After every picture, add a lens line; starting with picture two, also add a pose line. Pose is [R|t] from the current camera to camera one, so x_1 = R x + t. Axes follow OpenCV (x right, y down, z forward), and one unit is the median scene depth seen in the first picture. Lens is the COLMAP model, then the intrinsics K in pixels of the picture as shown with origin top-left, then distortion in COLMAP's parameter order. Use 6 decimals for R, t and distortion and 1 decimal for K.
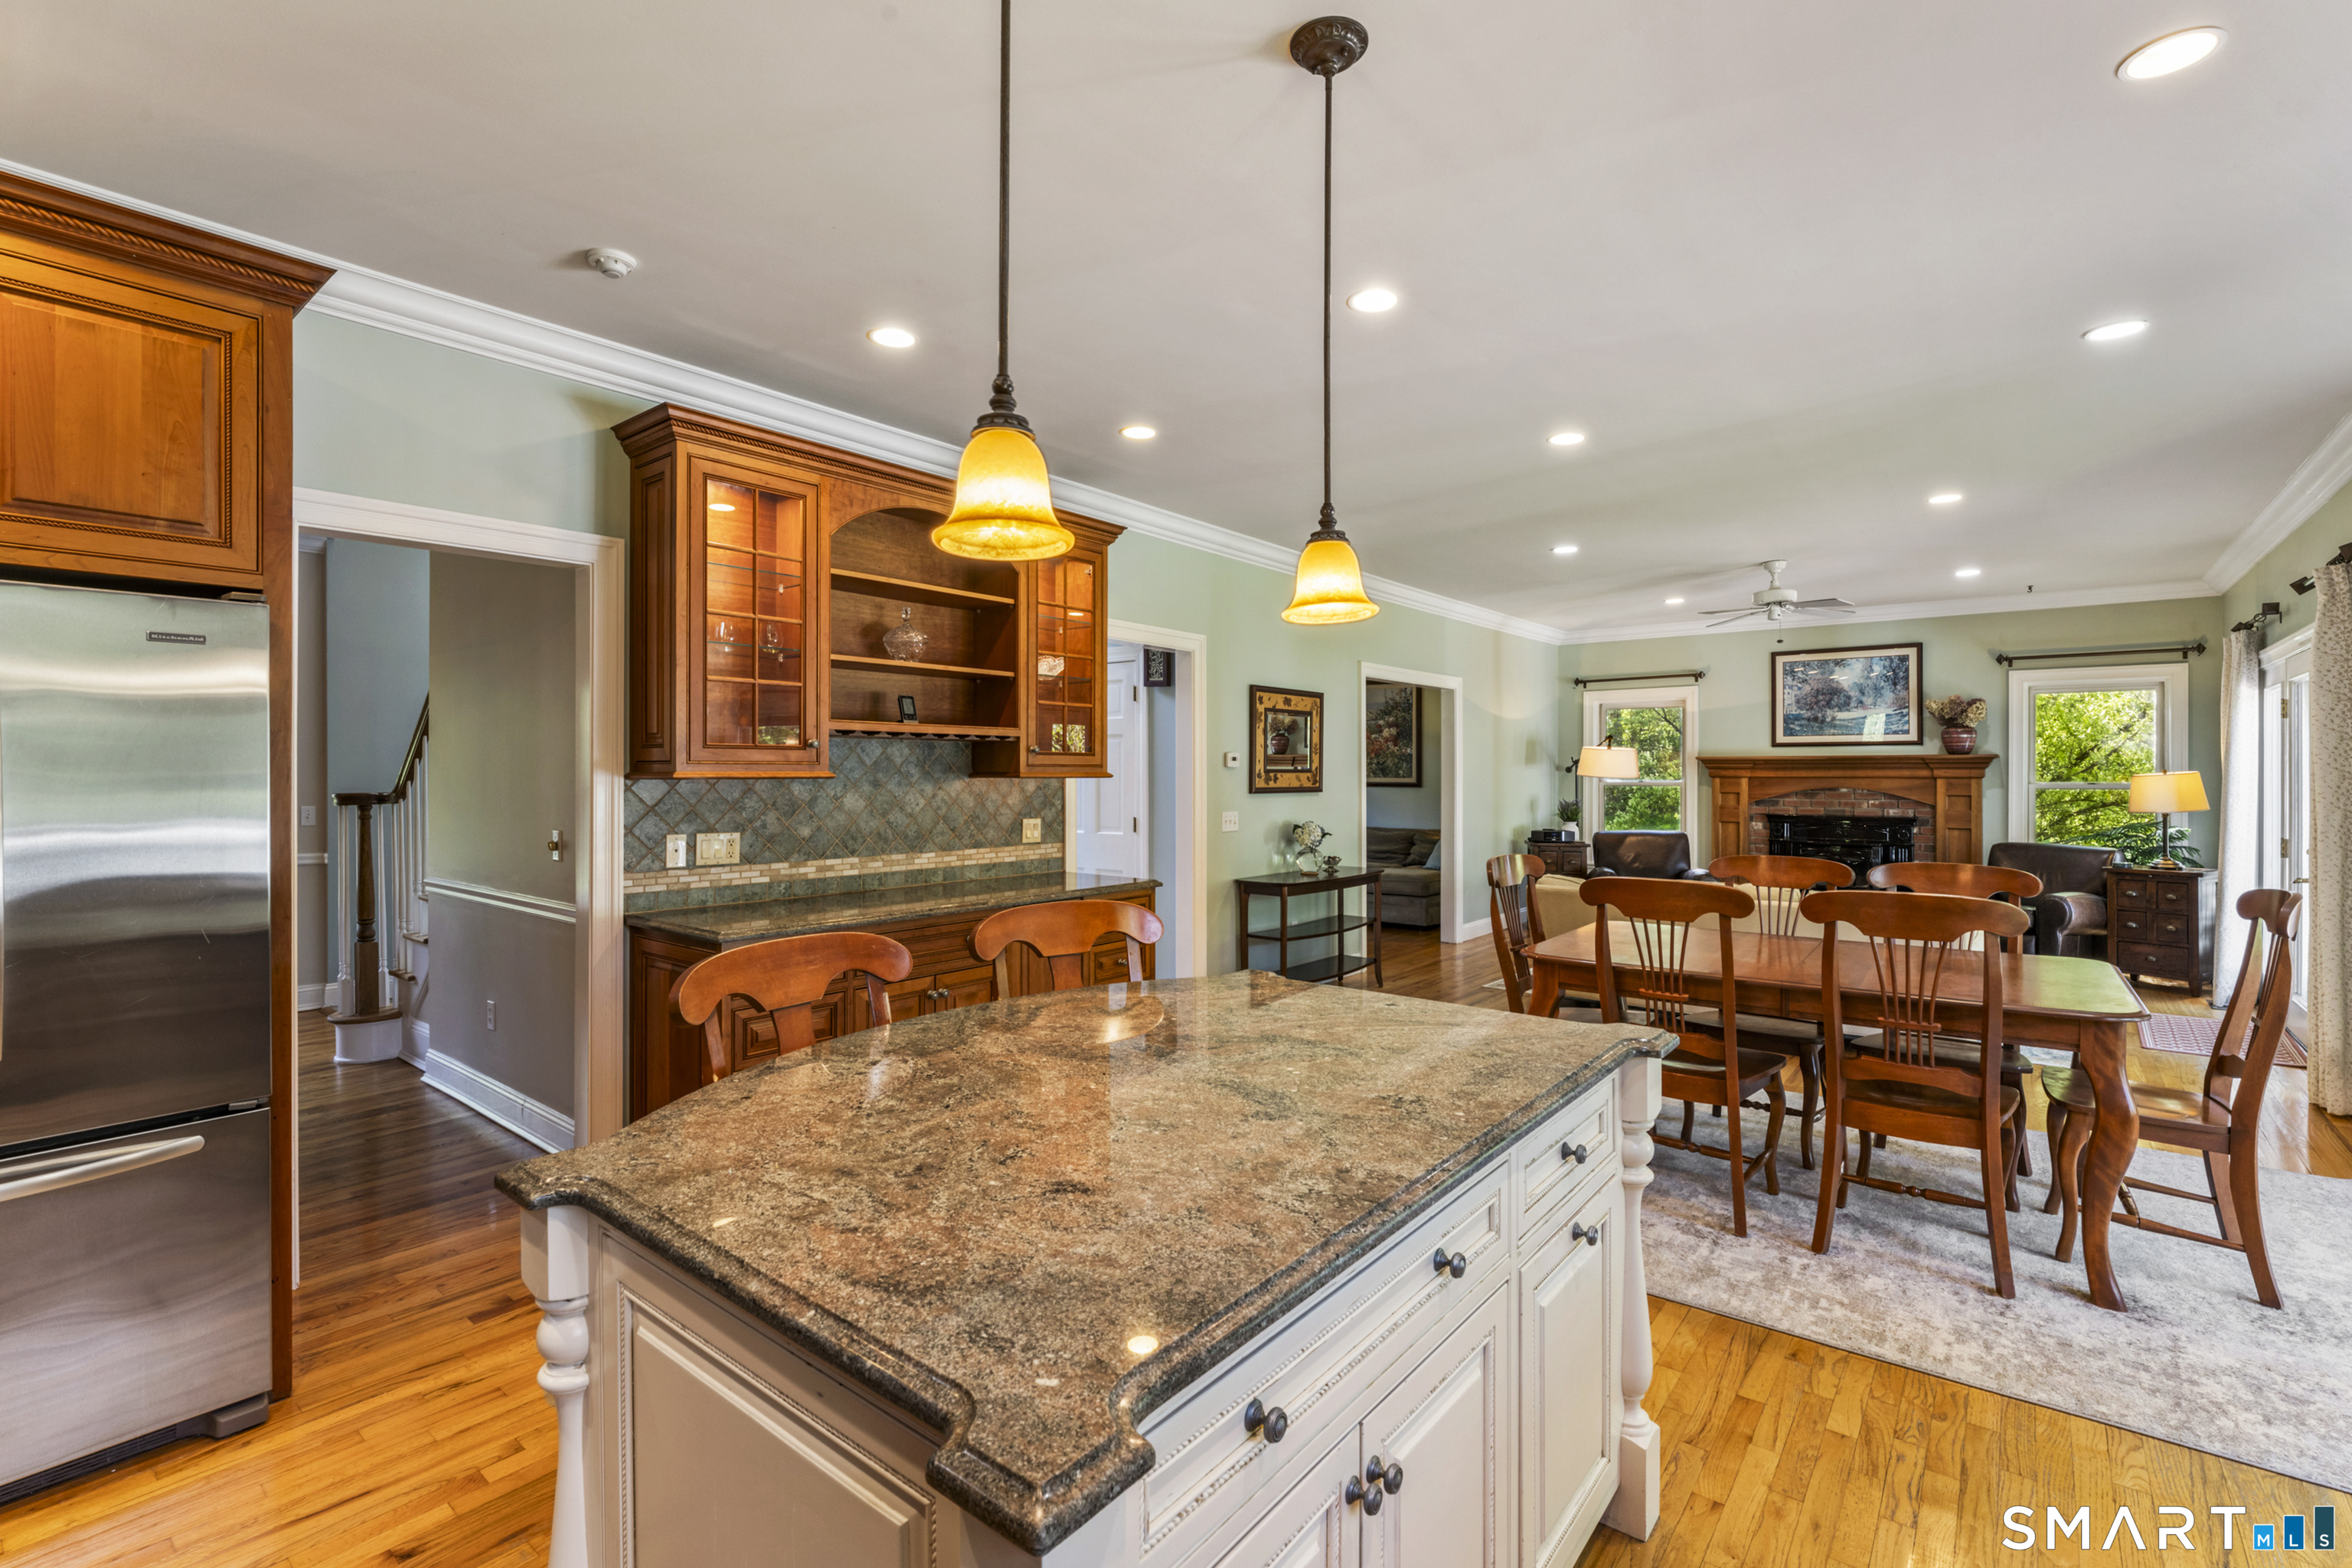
lens RADIAL K [[998.8, 0, 1180.1], [0, 998.8, 774.6], [0, 0, 1]] dist [-0.008582, 0.000077]
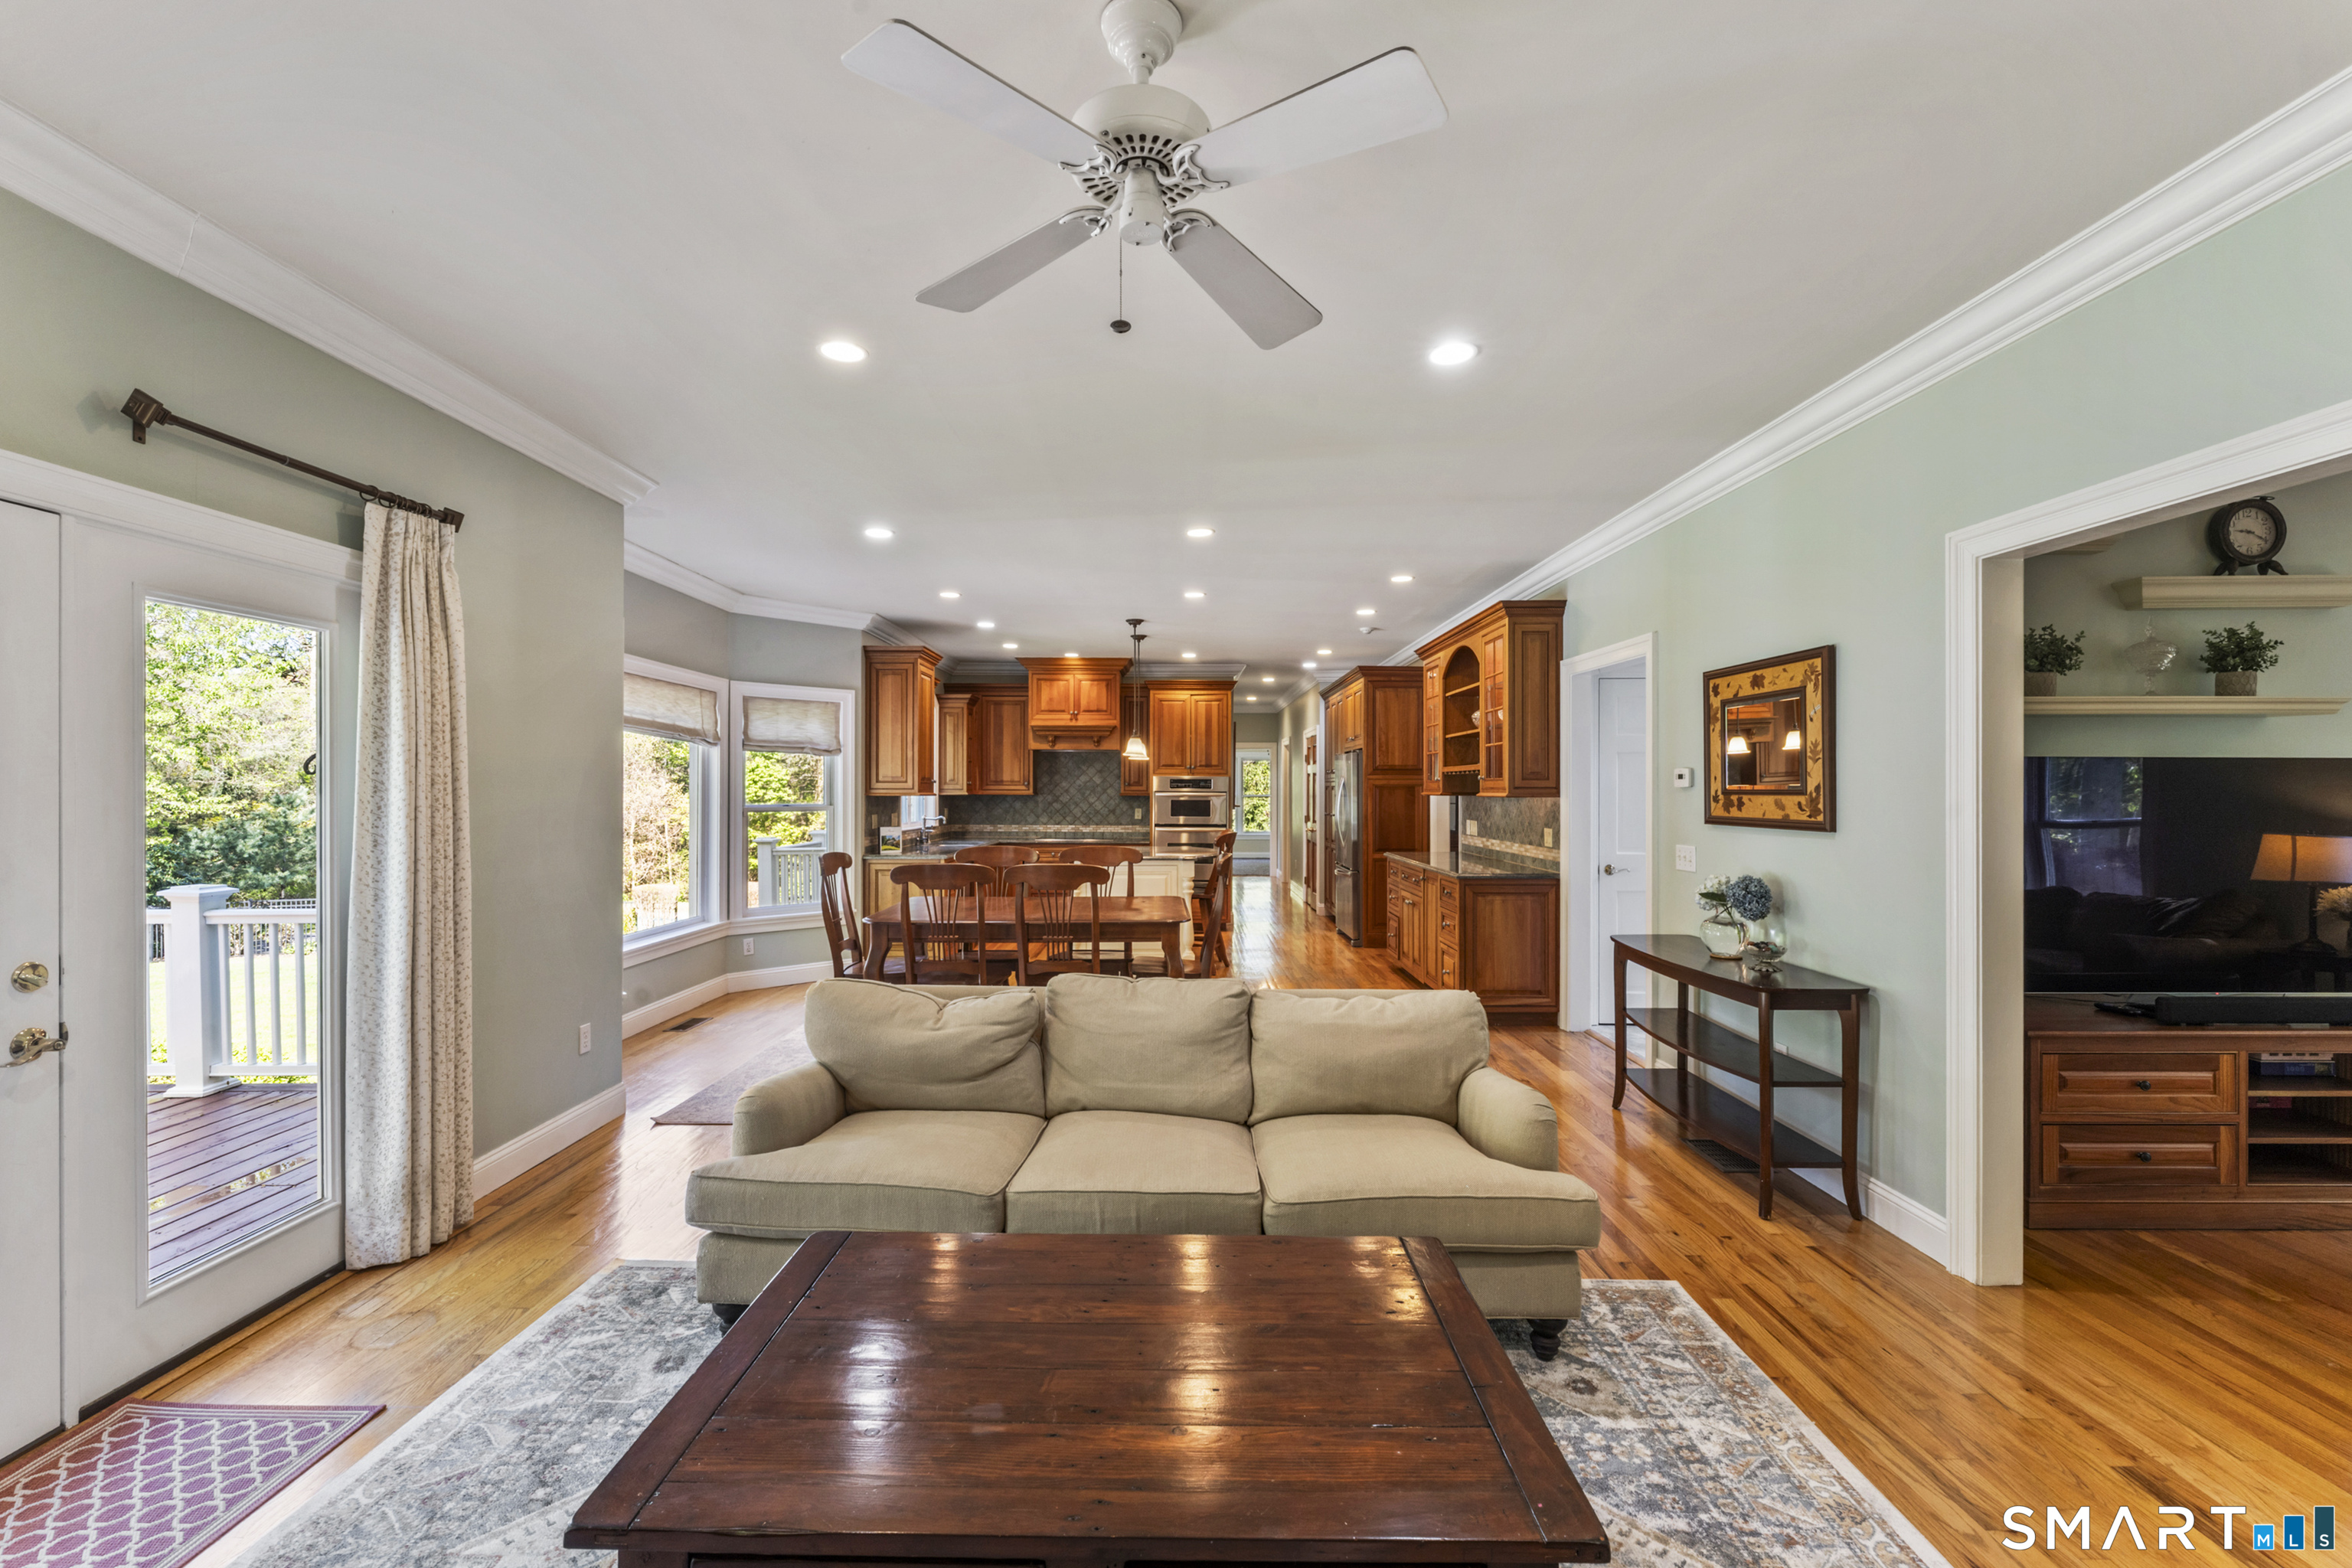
lens RADIAL K [[962.3, 0, 1171.2], [0, 962.3, 786.3], [0, 0, 1]] dist [-0.002907, 0.000298]
pose [[-0.765612, -0.000888, -0.643303, 0.922882], [0.000961, 0.999996, -0.002523, -0.007504], [0.643302, -0.002550, -0.765608, 1.459305]]
